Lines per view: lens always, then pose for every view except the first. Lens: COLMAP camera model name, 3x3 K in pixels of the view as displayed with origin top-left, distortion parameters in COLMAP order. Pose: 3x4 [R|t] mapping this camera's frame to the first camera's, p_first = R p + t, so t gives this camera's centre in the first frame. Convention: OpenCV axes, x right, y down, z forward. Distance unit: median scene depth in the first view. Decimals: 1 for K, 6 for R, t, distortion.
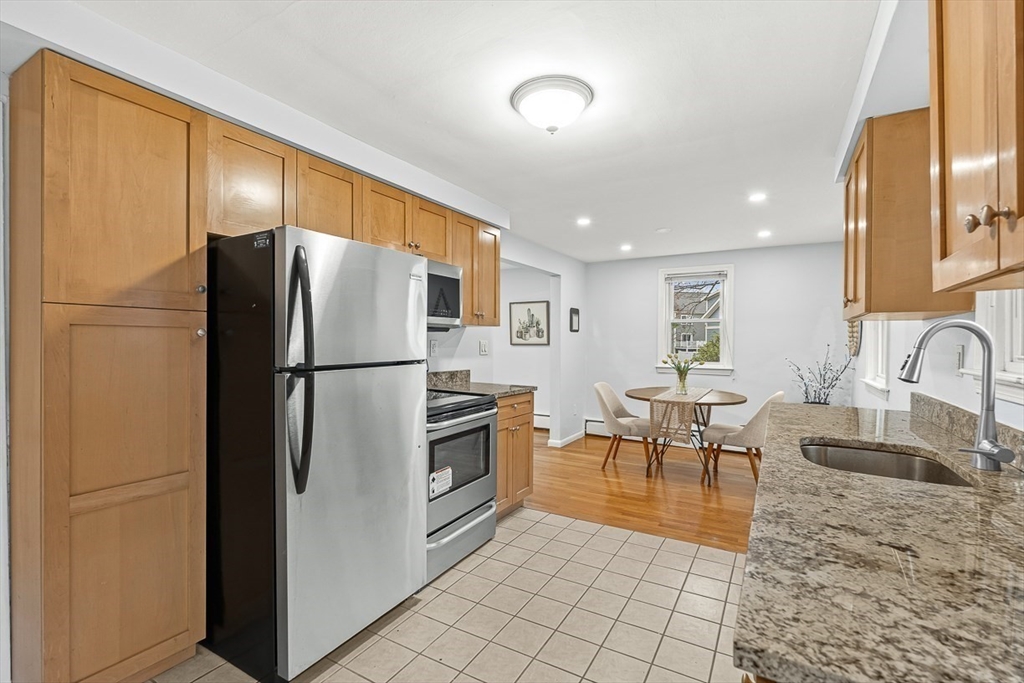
lens RADIAL K [[456.9, 0, 513.6], [0, 456.9, 337.3], [0, 0, 1]] dist [-0.002161, 0.000198]
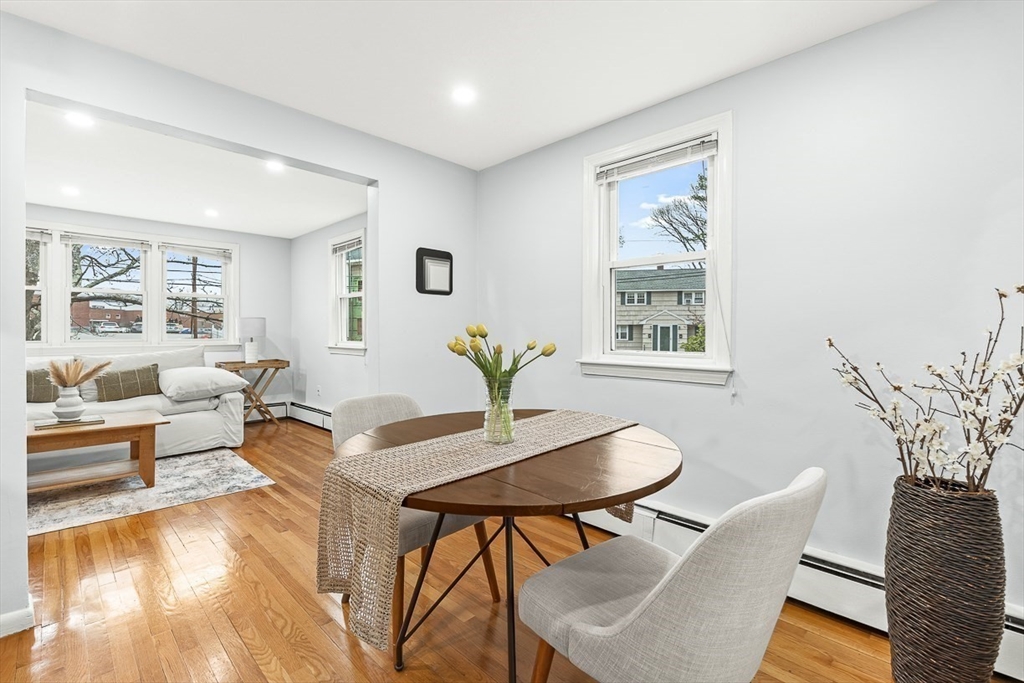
lens RADIAL K [[456.9, 0, 513.7], [0, 456.9, 336.1], [0, 0, 1]] dist [-0.002161, 0.000198]
pose [[0.969313, 0.009281, -0.245656, 0.319324], [-0.009527, 0.999955, 0.000185, 0.033287], [0.245646, 0.002161, 0.969357, 0.452416]]
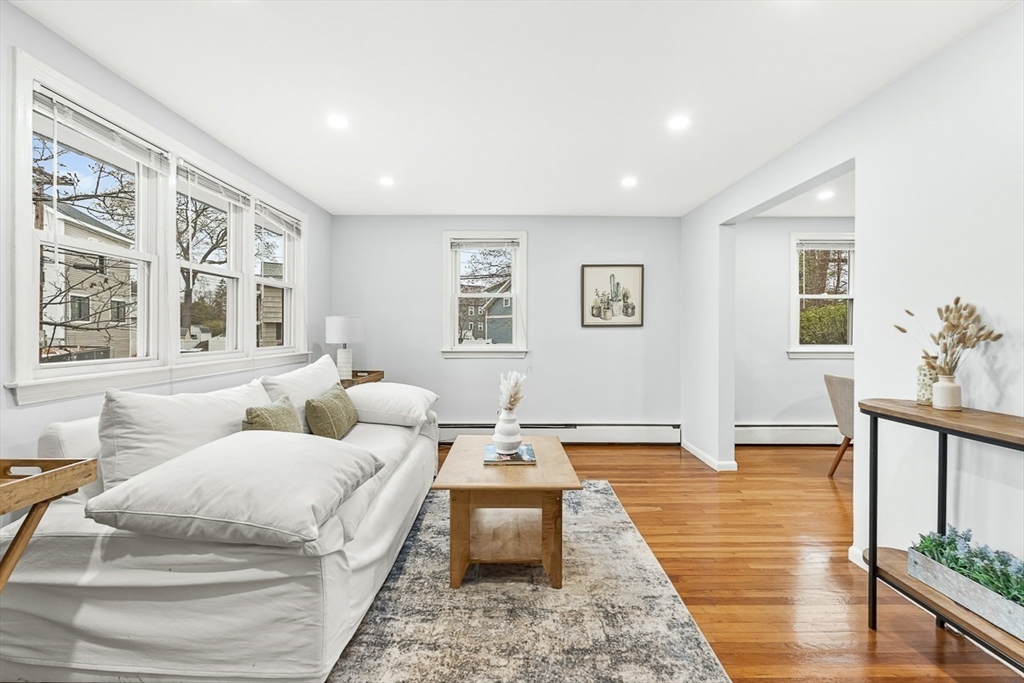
lens RADIAL K [[456.9, 0, 511.2], [0, 456.9, 333.2], [0, 0, 1]] dist [-0.002161, 0.000198]
pose [[0.861890, 0.001382, 0.507093, -0.460665], [0.001839, 0.999981, -0.005850, 0.031338], [-0.507092, 0.005974, 0.861871, 0.479731]]
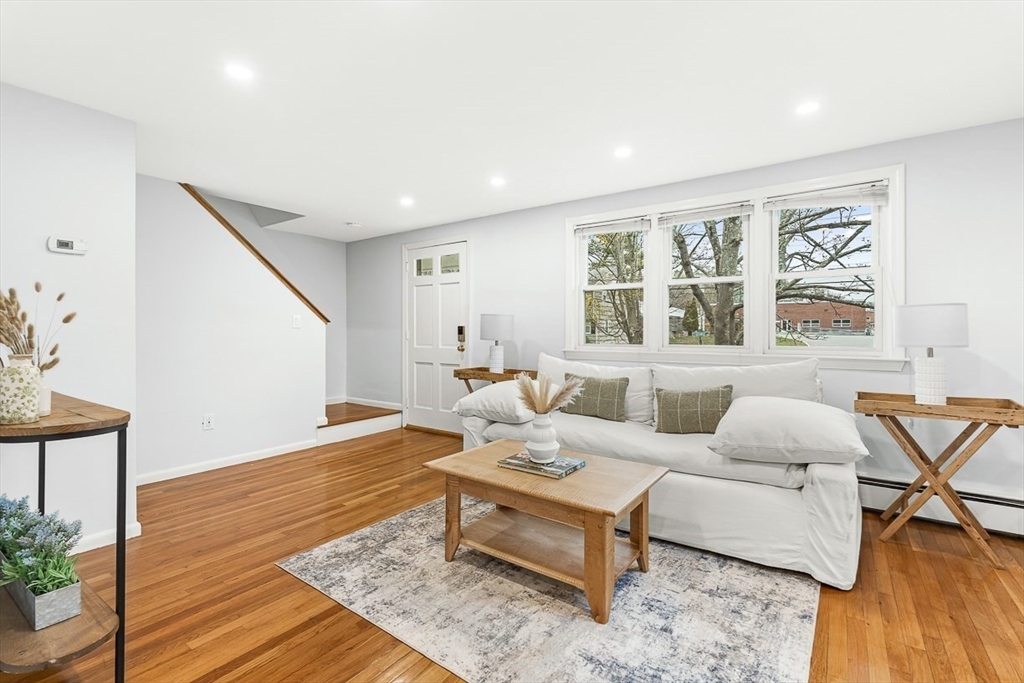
lens RADIAL K [[456.9, 0, 514.3], [0, 456.9, 328.9], [0, 0, 1]] dist [-0.002161, 0.000198]
pose [[-0.094576, -0.003287, -0.995512, 0.079644], [-0.012244, 0.999923, -0.002139, 0.030235], [0.995442, 0.011987, -0.094609, 0.823980]]
